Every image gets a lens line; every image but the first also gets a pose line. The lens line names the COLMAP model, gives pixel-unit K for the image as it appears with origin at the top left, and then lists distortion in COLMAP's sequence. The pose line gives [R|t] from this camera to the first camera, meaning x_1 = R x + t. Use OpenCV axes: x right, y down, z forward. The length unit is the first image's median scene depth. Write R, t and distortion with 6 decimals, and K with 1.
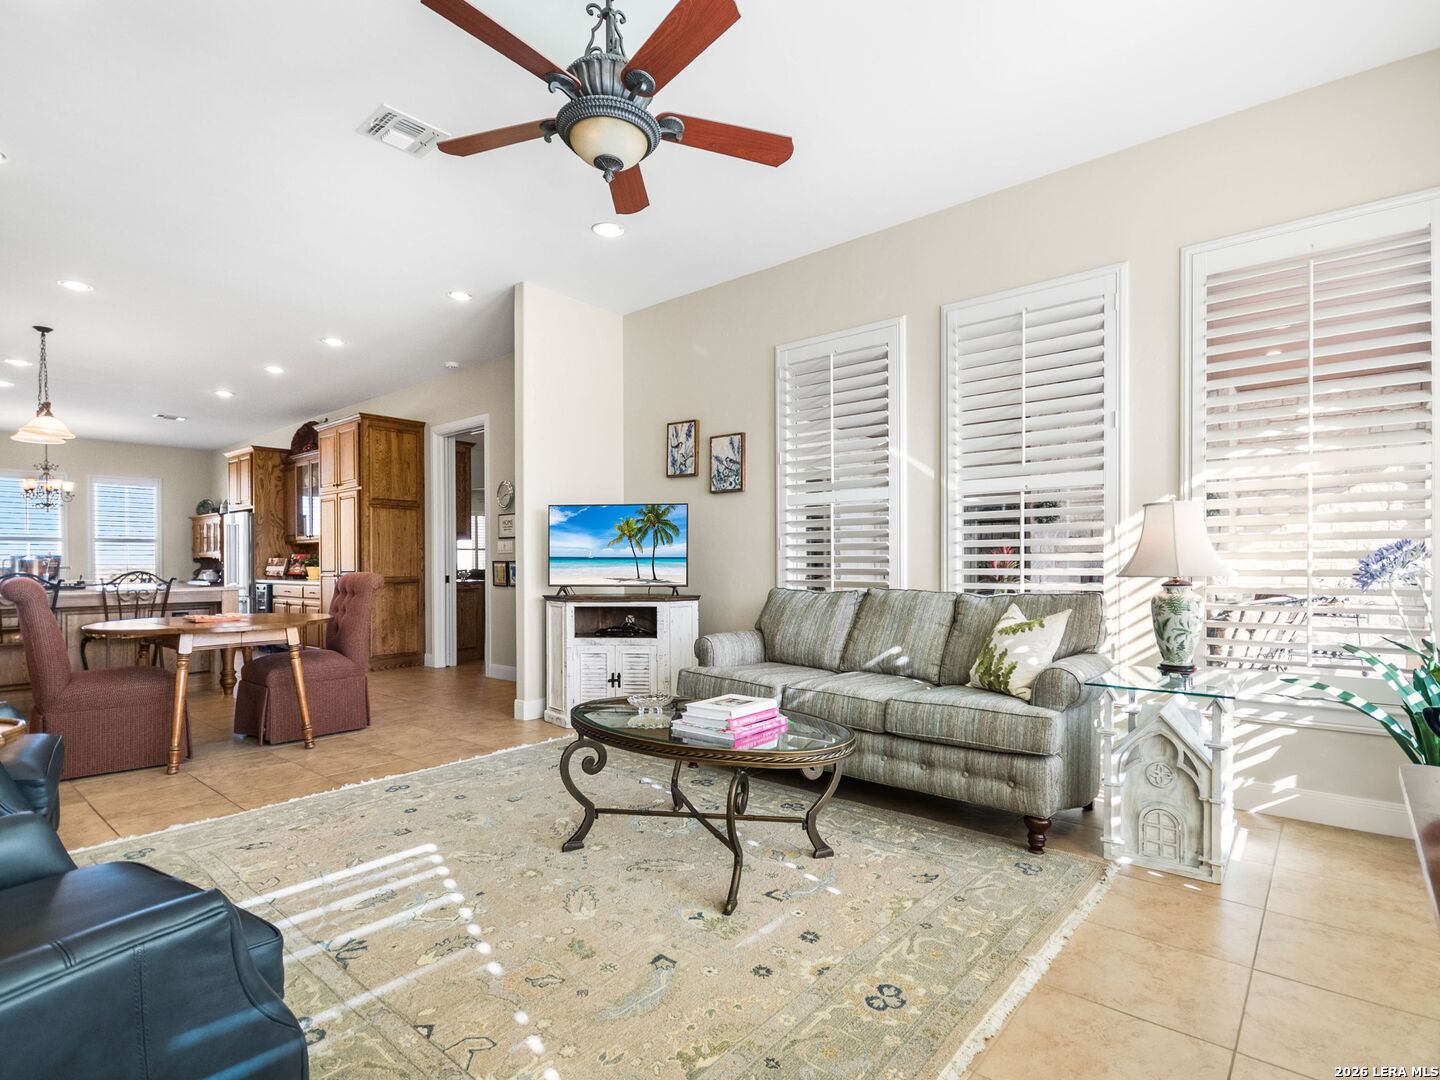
lens RADIAL K [[729.9, 0, 750.7], [0, 729.9, 566.8], [0, 0, 1]] dist [-0.003039, -0.000884]
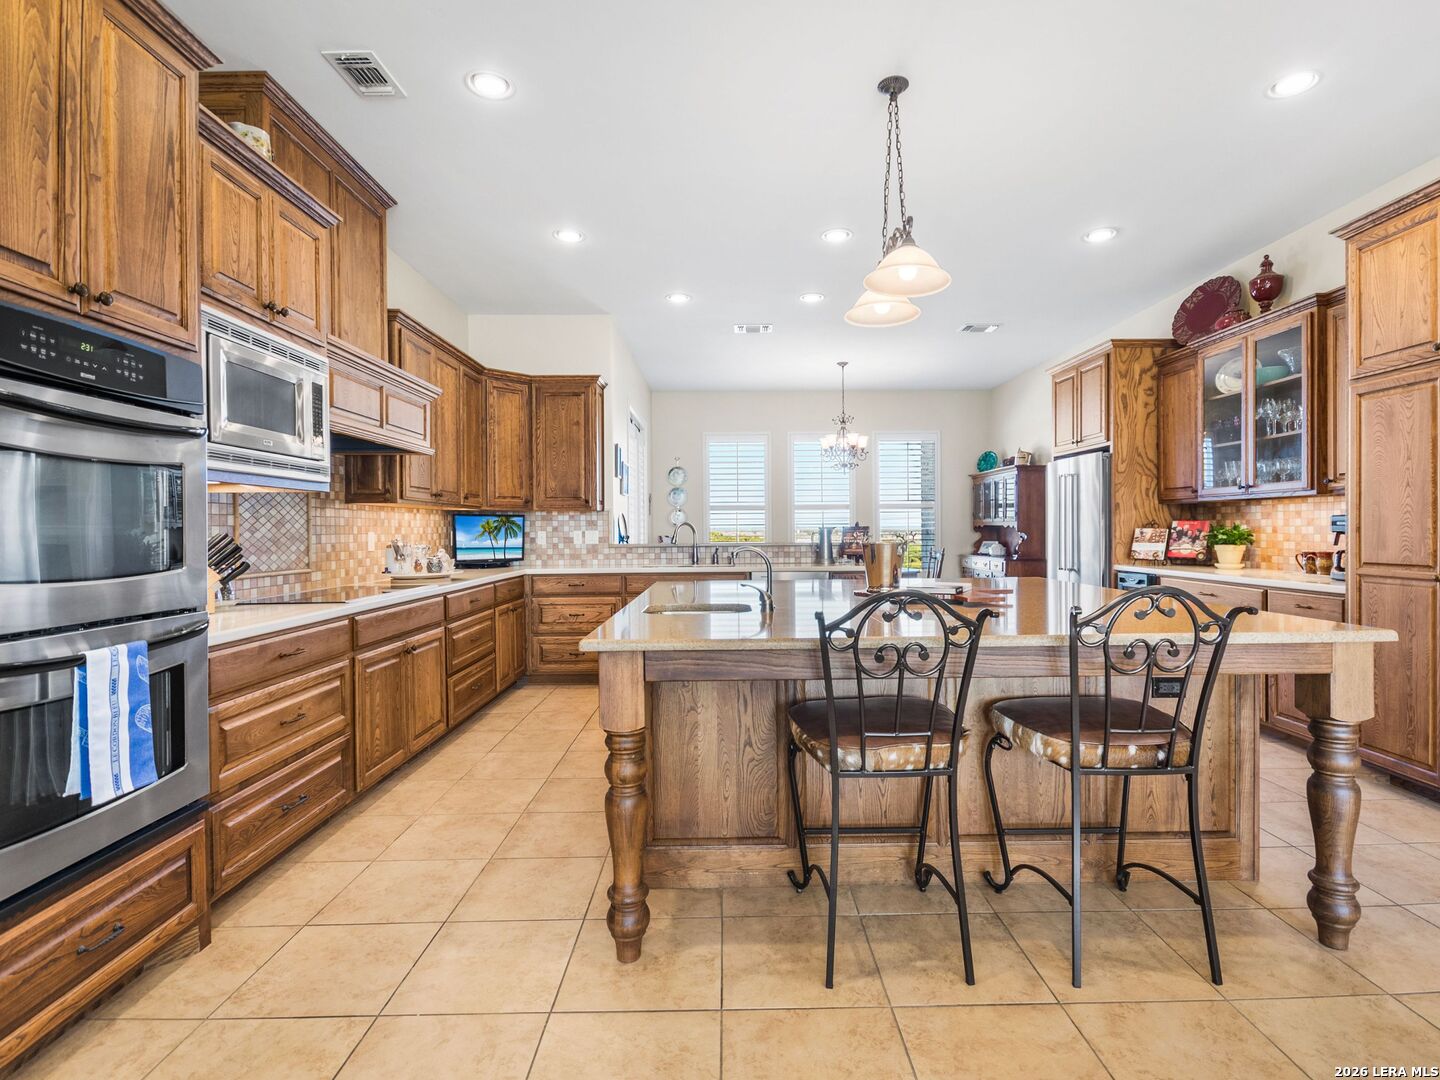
lens RADIAL K [[736.7, 0, 723.8], [0, 736.7, 530.2], [0, 0, 1]] dist [-0.000435, -0.000197]
pose [[0.631063, 0.000395, -0.775732, -0.739508], [0.000780, 0.999999, 0.001144, -0.020897], [0.775731, -0.001327, 0.631062, 0.664901]]
